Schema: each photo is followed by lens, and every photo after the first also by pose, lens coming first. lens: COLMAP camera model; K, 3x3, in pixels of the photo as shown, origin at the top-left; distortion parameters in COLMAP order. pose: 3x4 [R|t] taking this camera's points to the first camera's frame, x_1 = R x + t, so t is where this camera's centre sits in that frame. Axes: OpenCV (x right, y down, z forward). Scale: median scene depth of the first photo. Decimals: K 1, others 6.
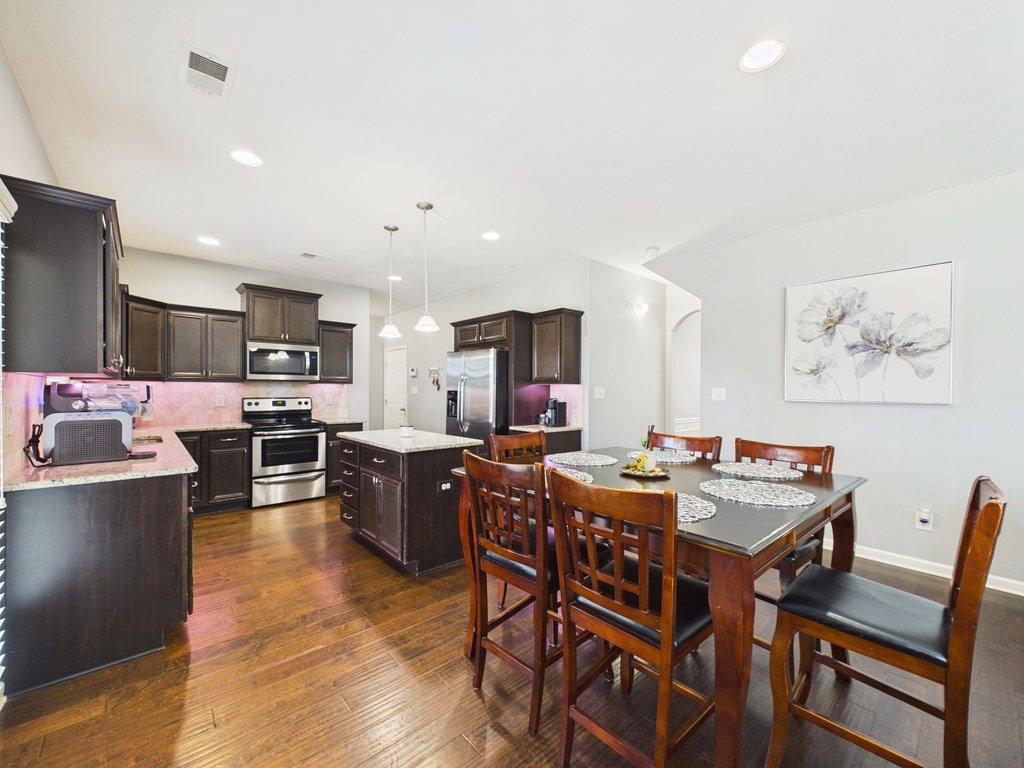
lens RADIAL K [[413.8, 0, 513.0], [0, 413.8, 388.5], [0, 0, 1]] dist [0.002215, 0.000131]
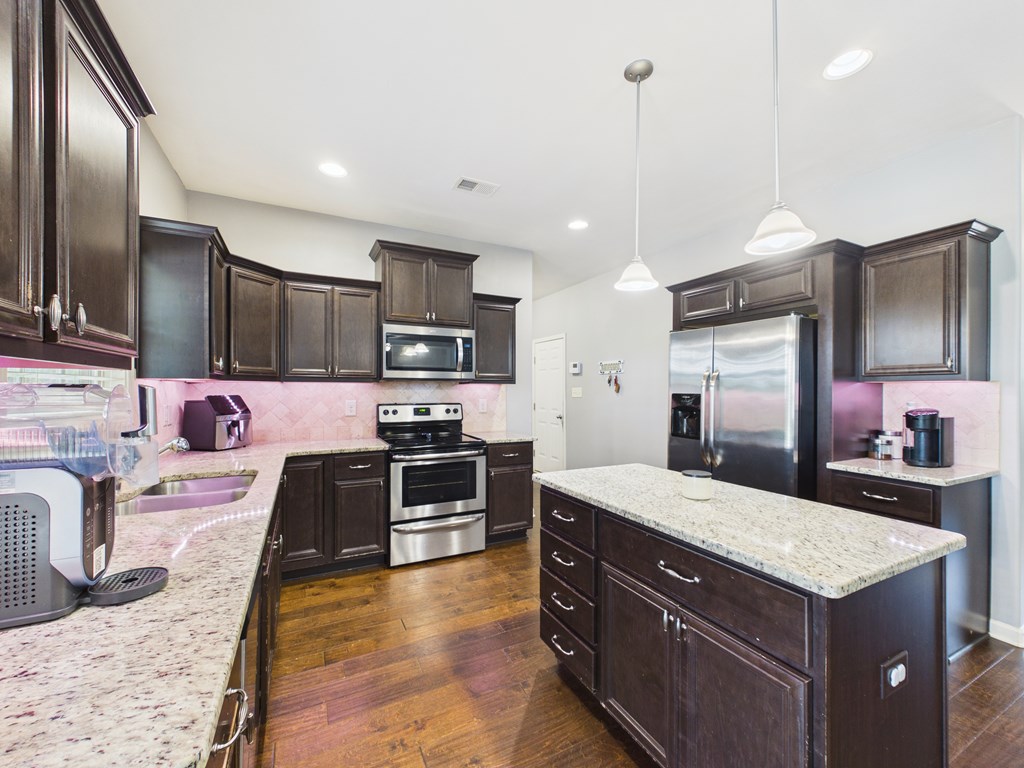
lens RADIAL K [[413.8, 0, 513.0], [0, 413.8, 388.5], [0, 0, 1]] dist [0.002215, 0.000131]
pose [[0.966449, -0.003139, -0.256841, -0.244818], [0.002568, 0.999993, -0.002556, -0.001844], [0.256847, 0.001810, 0.966450, 0.372206]]
